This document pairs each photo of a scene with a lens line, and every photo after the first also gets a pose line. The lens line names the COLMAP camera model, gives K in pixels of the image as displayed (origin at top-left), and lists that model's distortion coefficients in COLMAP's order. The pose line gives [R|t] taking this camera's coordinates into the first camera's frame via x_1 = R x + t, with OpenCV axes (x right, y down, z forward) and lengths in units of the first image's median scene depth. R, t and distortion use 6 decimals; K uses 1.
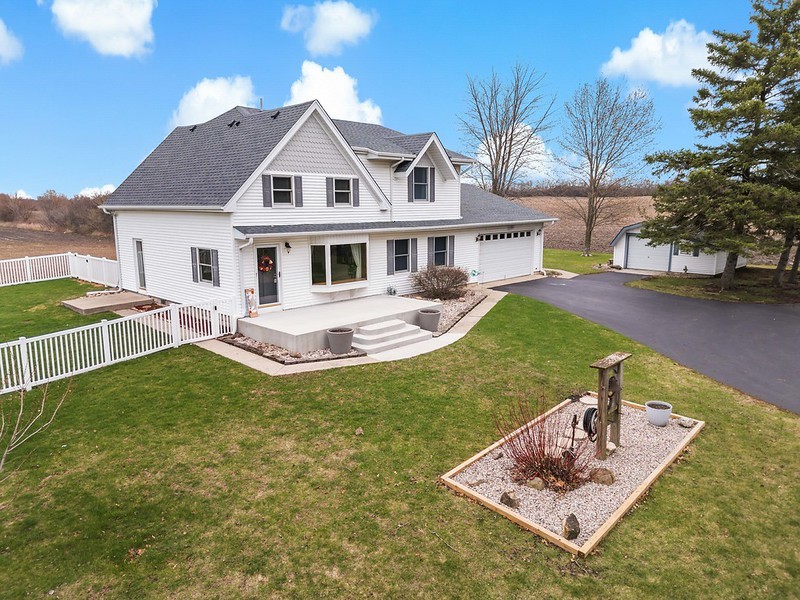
lens RADIAL K [[553.7, 0, 400.0], [0, 553.7, 300.0], [0, 0, 1]] dist [0.077346, -0.068546]
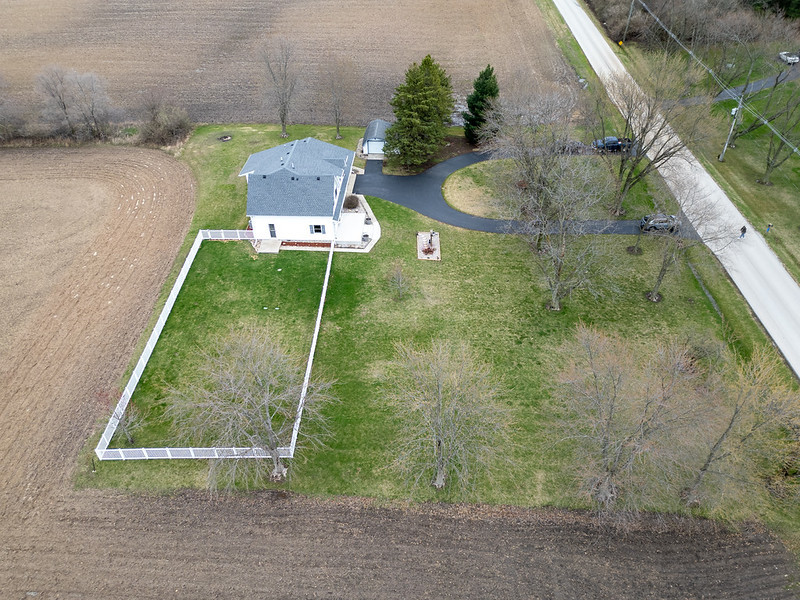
lens RADIAL K [[570.6, 0, 400.0], [0, 570.6, 300.0], [0, 0, 1]] dist [0.093039, -0.102502]
pose [[0.746517, -0.421280, 0.515011, -1.919148], [0.124285, 0.848691, 0.514078, -1.410841], [-0.653656, -0.319760, 0.685921, -1.873570]]
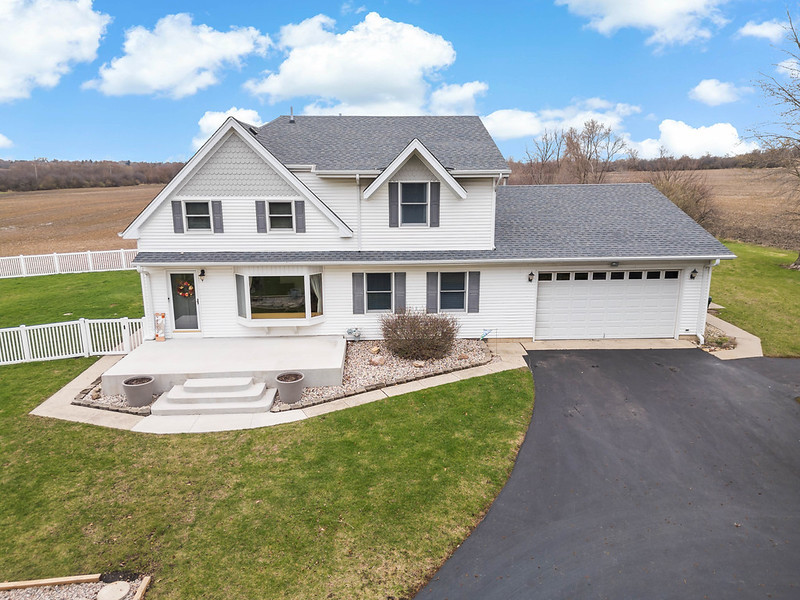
lens RADIAL K [[553.7, 0, 400.0], [0, 553.7, 300.0], [0, 0, 1]] dist [0.077346, -0.068546]
pose [[0.727816, 0.160257, -0.666785, 0.661571], [-0.118022, 0.987075, 0.108411, -0.187647], [0.675541, -0.000208, 0.737323, 0.495837]]
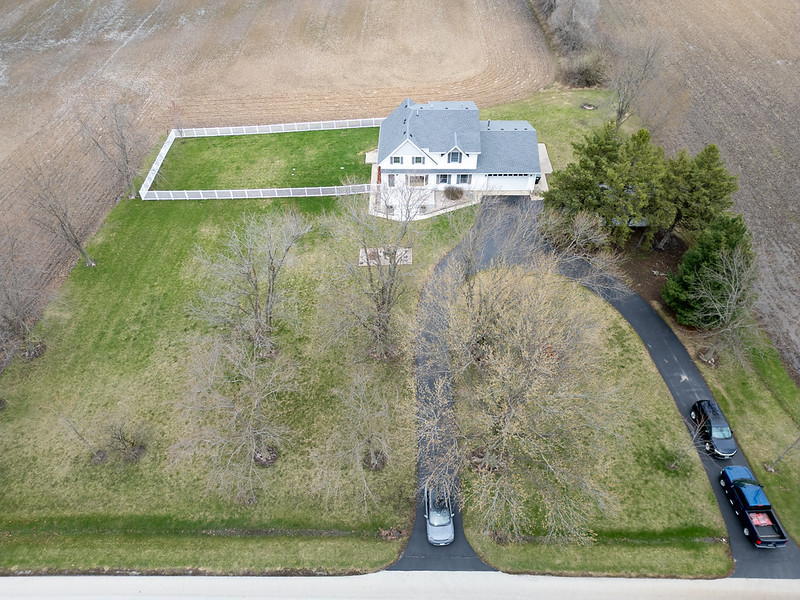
lens RADIAL K [[553.7, 0, 400.0], [0, 553.7, 300.0], [0, 0, 1]] dist [0.077346, -0.068546]
pose [[0.683023, 0.519105, -0.513818, 1.979529], [-0.117029, 0.772169, 0.624547, -1.633508], [0.720960, -0.366448, 0.588160, -1.328991]]
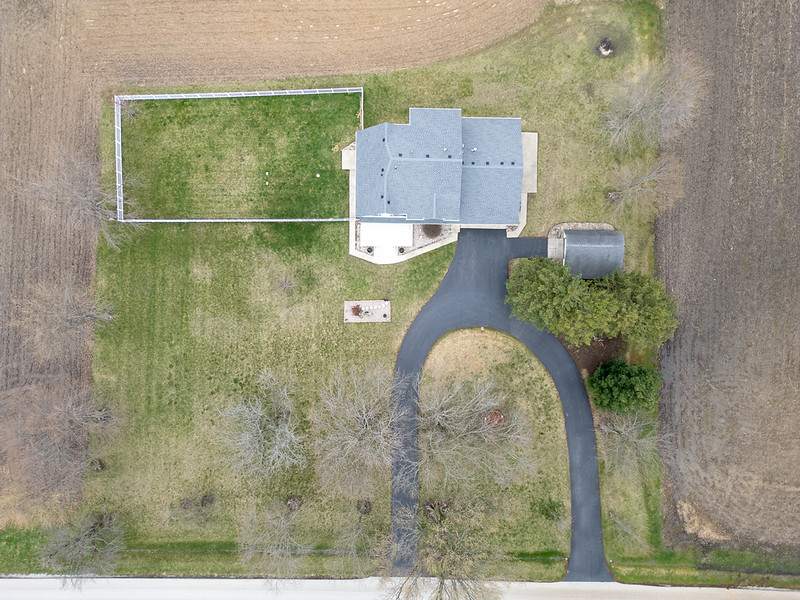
lens RADIAL K [[553.7, 0, 400.0], [0, 553.7, 300.0], [0, 0, 1]] dist [0.077346, -0.068546]
pose [[0.686730, 0.726866, -0.008165, 0.303095], [-0.124629, 0.128799, 0.983808, -3.390578], [0.716149, -0.674593, 0.179039, 0.113814]]
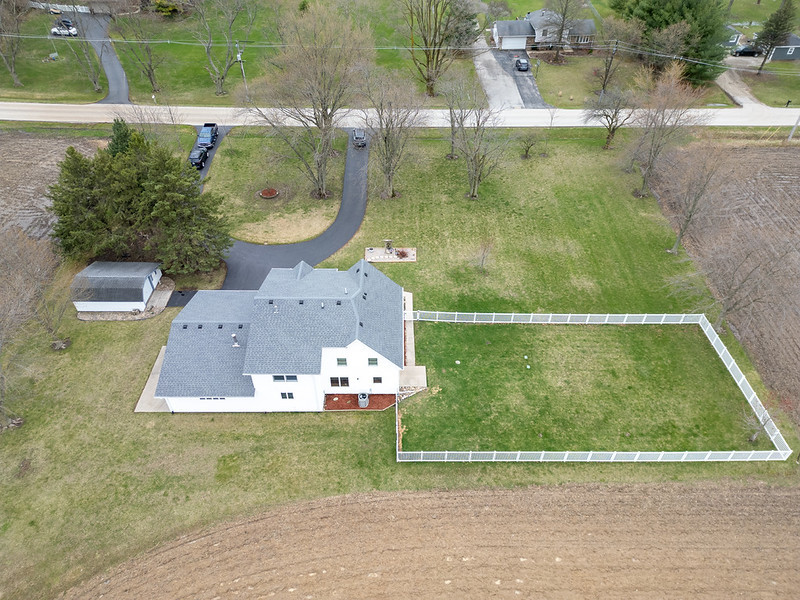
lens RADIAL K [[553.7, 0, 400.0], [0, 553.7, 300.0], [0, 0, 1]] dist [0.077346, -0.068546]
pose [[-0.698349, -0.478854, 0.531984, -1.704501], [0.123391, 0.651577, 0.748480, -2.095096], [-0.705041, 0.588342, -0.395942, 1.949167]]
